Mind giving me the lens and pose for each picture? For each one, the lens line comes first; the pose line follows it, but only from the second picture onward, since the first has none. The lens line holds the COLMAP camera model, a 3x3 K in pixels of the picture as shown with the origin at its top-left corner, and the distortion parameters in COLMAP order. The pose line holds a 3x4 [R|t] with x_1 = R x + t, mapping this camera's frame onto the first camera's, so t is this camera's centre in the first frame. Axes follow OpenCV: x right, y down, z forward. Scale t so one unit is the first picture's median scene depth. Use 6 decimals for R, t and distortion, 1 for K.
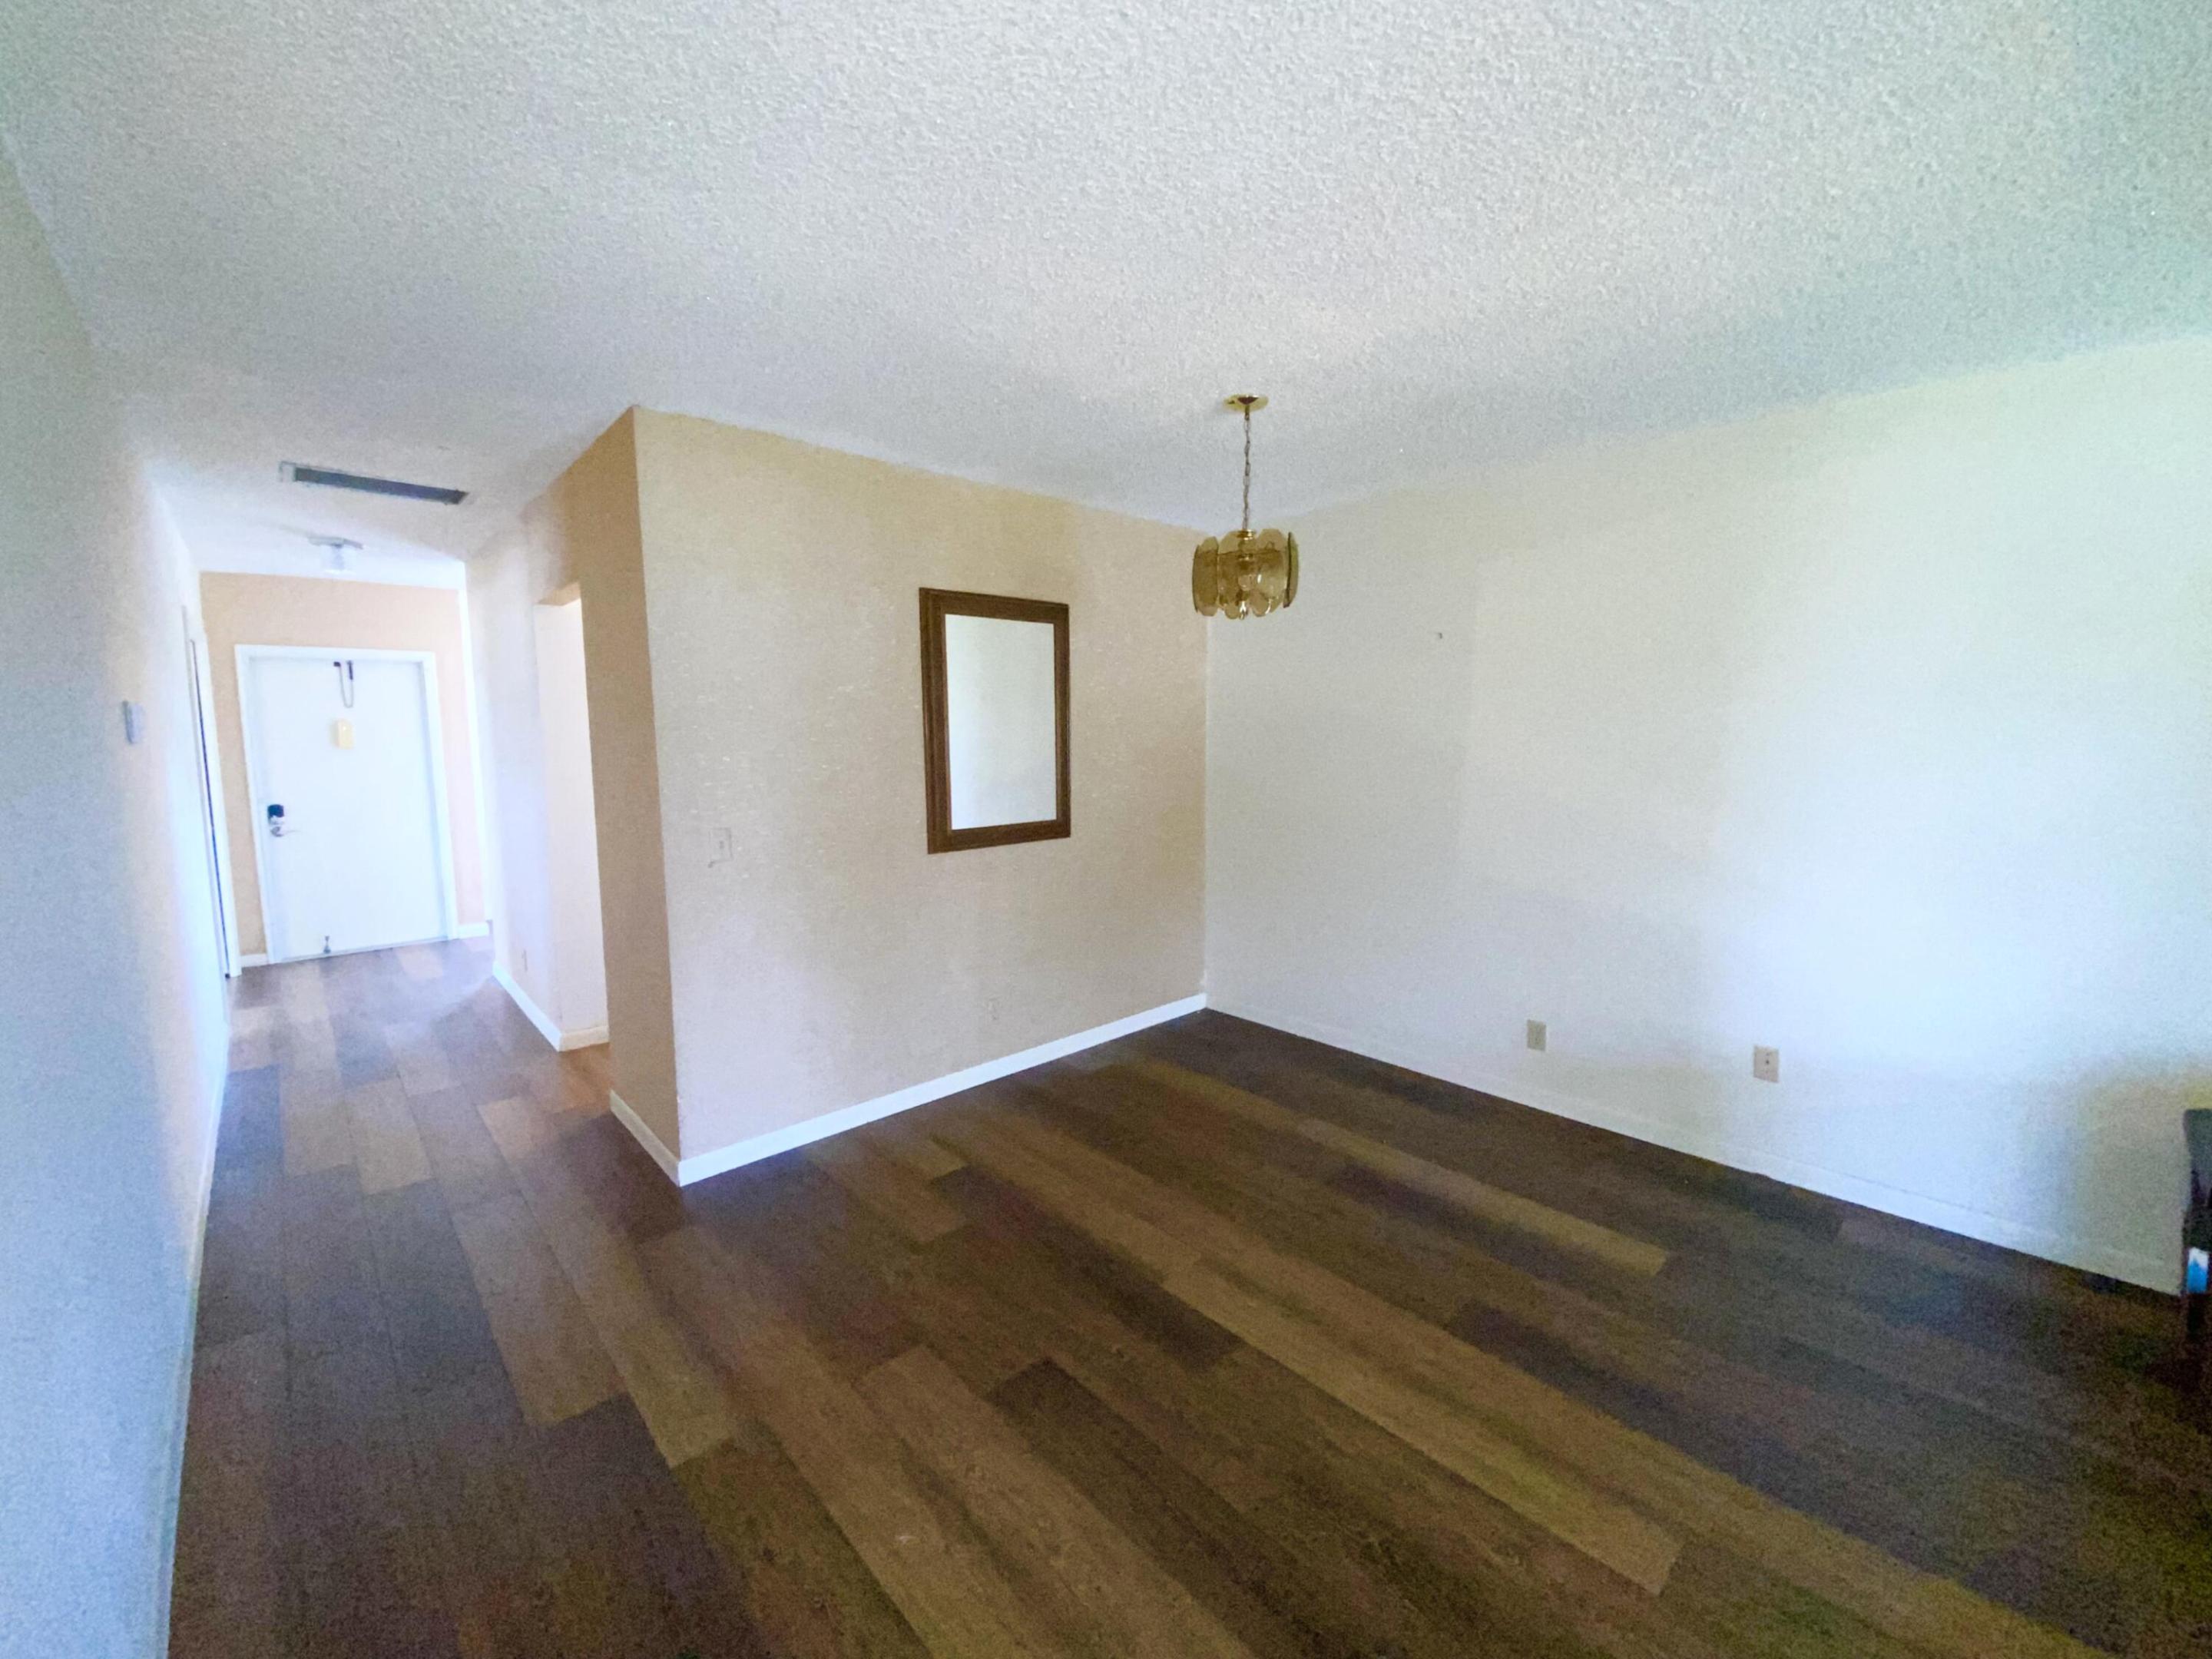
lens RADIAL K [[904.8, 0, 1102.4], [0, 904.8, 830.4], [0, 0, 1]] dist [0.028636, -0.022844]
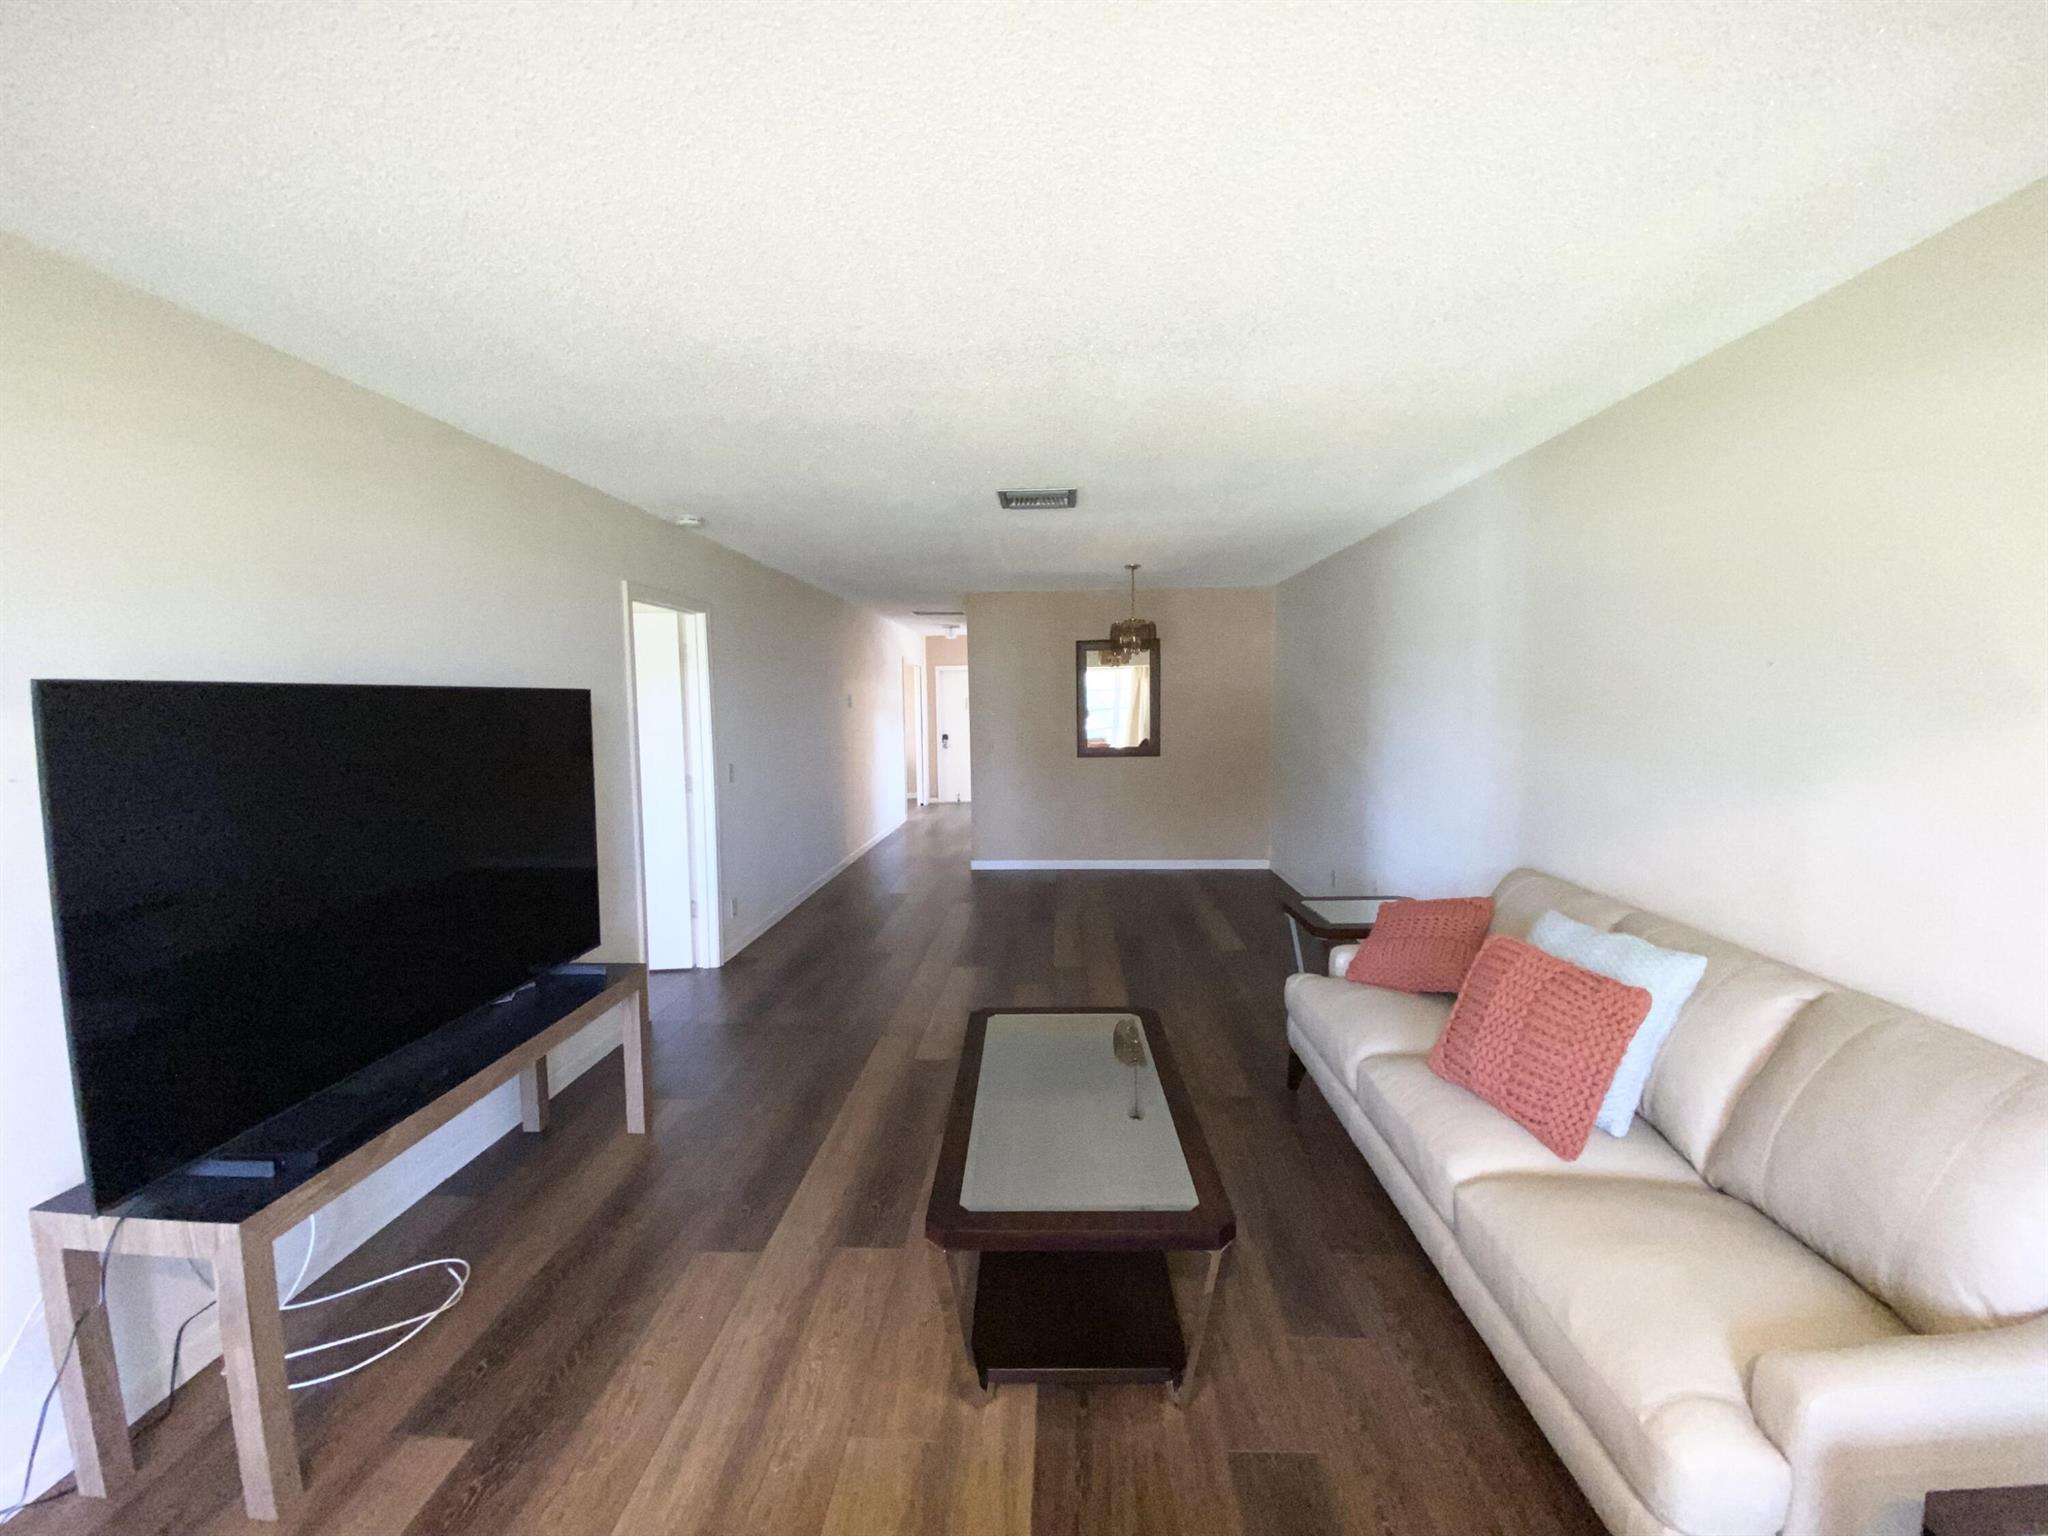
lens RADIAL K [[837.7, 0, 1020.7], [0, 837.7, 768.9], [0, 0, 1]] dist [0.028636, -0.022844]
pose [[0.702186, 0.054231, -0.709925, 0.878330], [-0.067111, 0.997697, 0.009835, 0.030115], [0.708824, 0.040738, 0.704208, -0.417844]]
